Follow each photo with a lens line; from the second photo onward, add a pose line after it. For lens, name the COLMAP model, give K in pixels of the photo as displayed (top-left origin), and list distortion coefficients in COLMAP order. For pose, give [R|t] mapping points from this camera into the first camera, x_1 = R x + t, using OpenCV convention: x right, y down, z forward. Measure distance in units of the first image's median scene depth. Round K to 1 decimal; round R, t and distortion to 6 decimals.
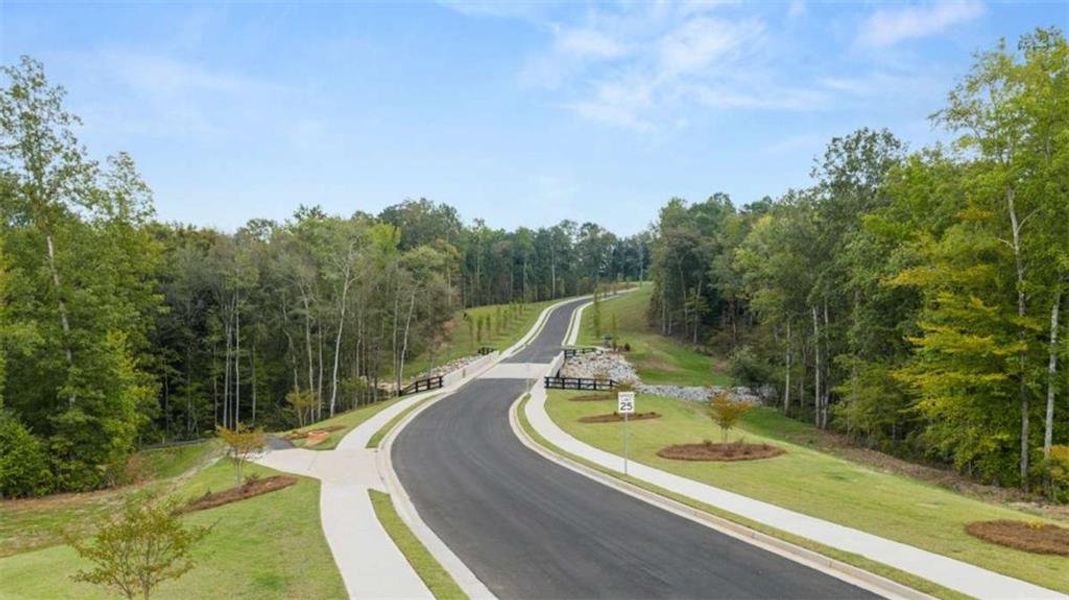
lens RADIAL K [[852.6, 0, 535.5], [0, 852.6, 306.1], [0, 0, 1]] dist [0.007408, -0.002324]
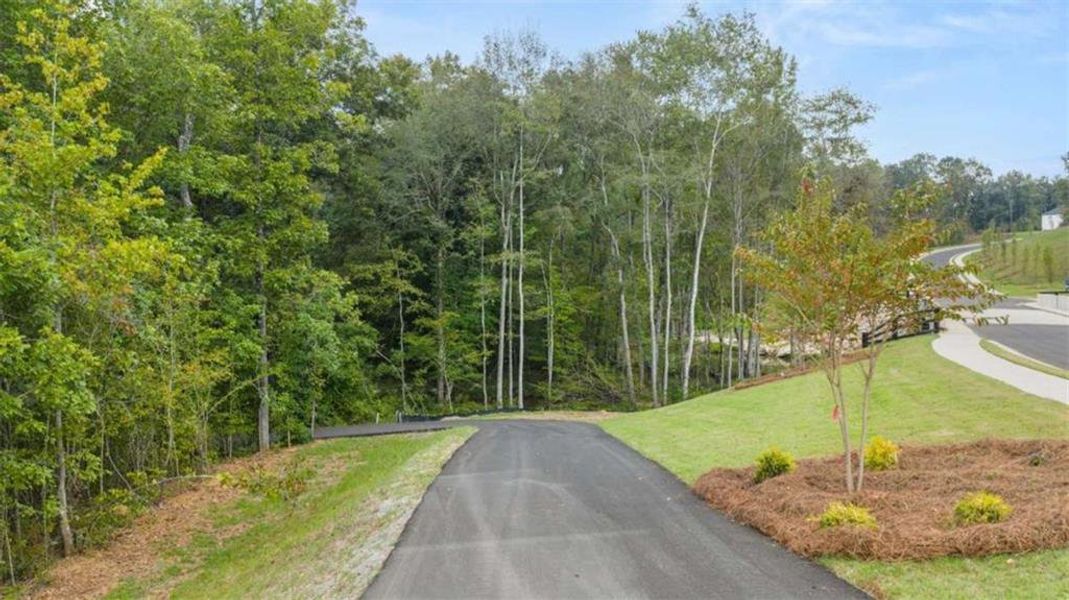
lens RADIAL K [[852.6, 0, 535.3], [0, 852.6, 299.0], [0, 0, 1]] dist [0.007408, -0.002324]
pose [[0.943874, 0.009571, -0.330168, -0.161670], [-0.001517, 0.999695, 0.024644, 0.066094], [0.330303, -0.022760, 0.943600, 0.490876]]
